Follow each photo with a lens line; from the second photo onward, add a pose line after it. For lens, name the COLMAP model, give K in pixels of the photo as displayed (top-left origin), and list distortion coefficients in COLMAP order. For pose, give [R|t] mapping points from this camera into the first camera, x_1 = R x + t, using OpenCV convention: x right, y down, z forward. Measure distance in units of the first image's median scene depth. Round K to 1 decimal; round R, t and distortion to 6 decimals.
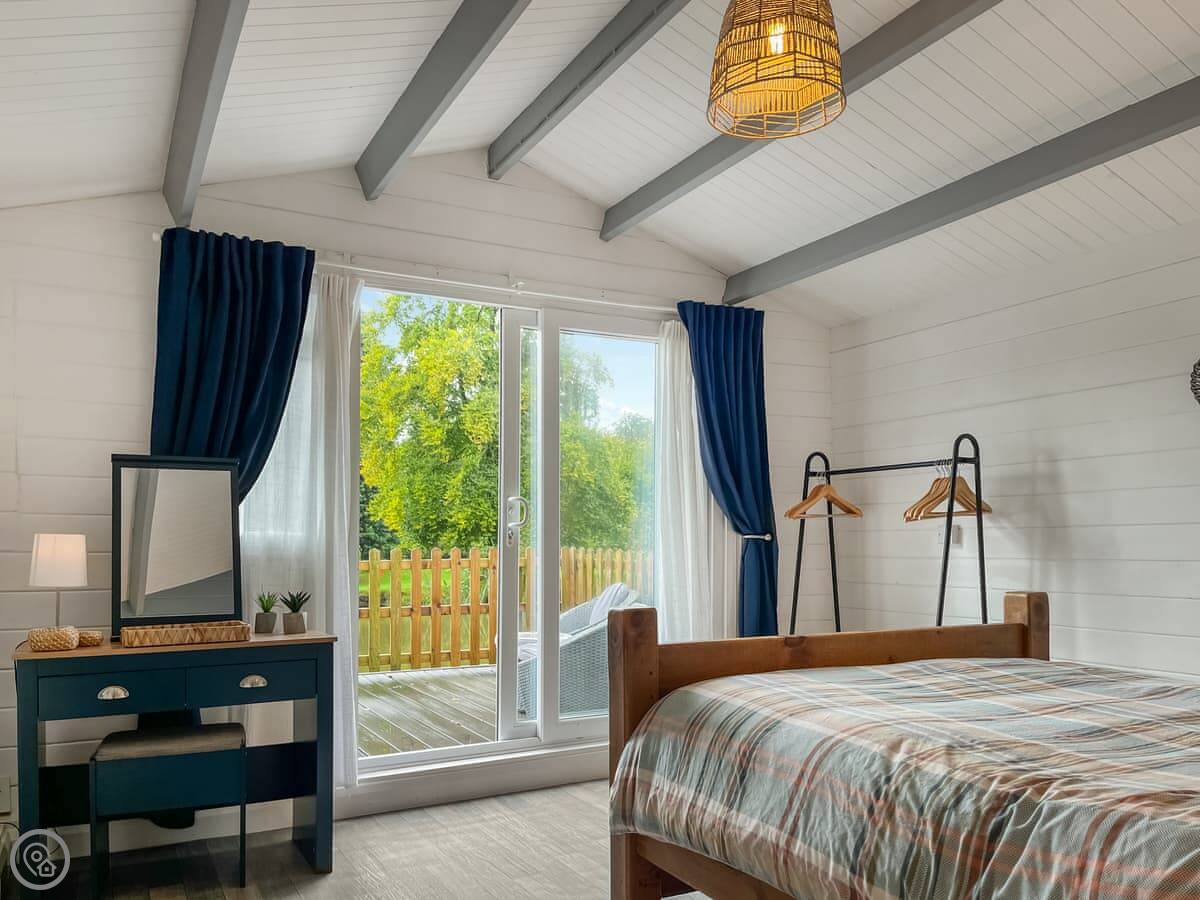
lens RADIAL K [[914.6, 0, 599.3], [0, 914.6, 522.3], [0, 0, 1]] dist [-0.000001, -0.000567]
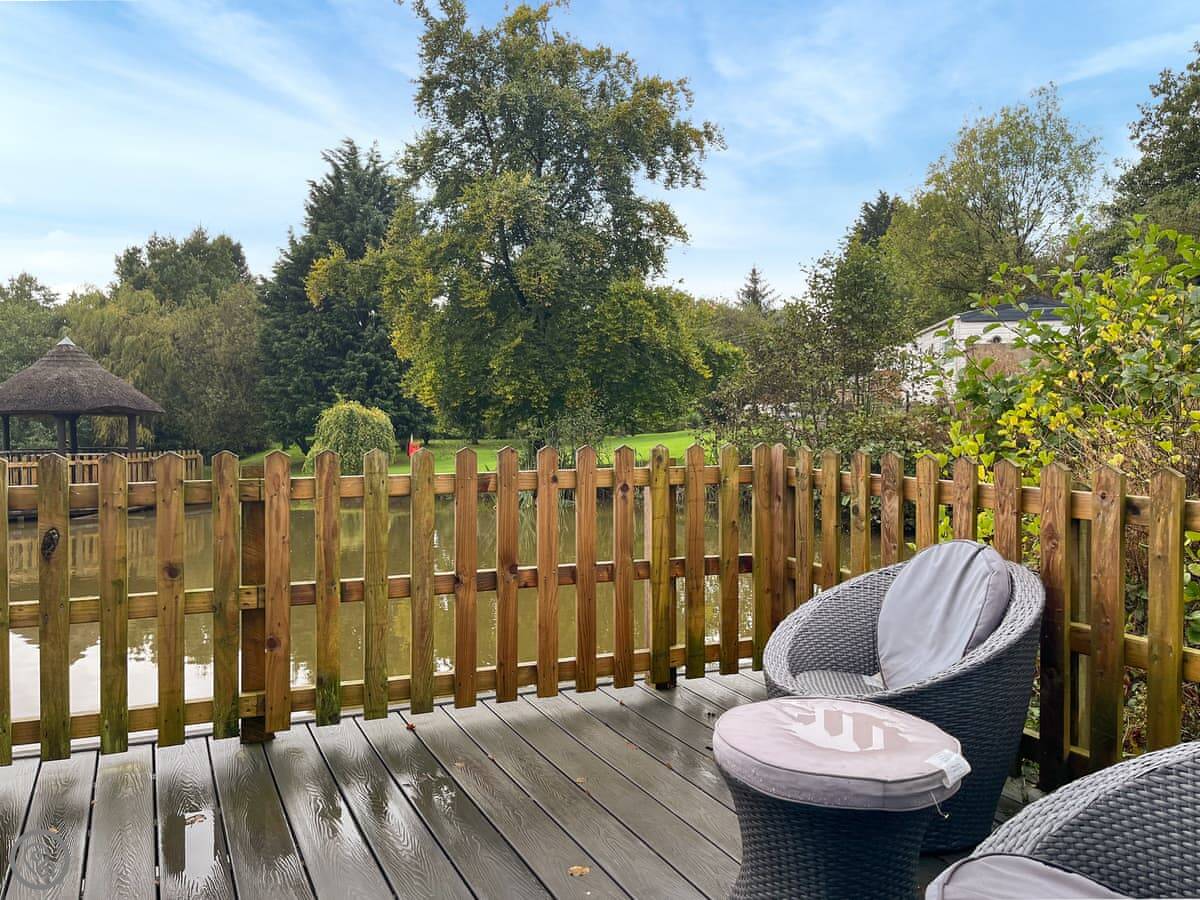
lens RADIAL K [[925.1, 0, 600.0], [0, 925.1, 450.0], [0, 0, 1]] dist [0.006700, 0.002791]
pose [[0.999158, 0.006636, -0.040498, -0.110407], [-0.004515, 0.998624, 0.052244, 0.004258], [0.040789, -0.052018, 0.997813, 0.521902]]
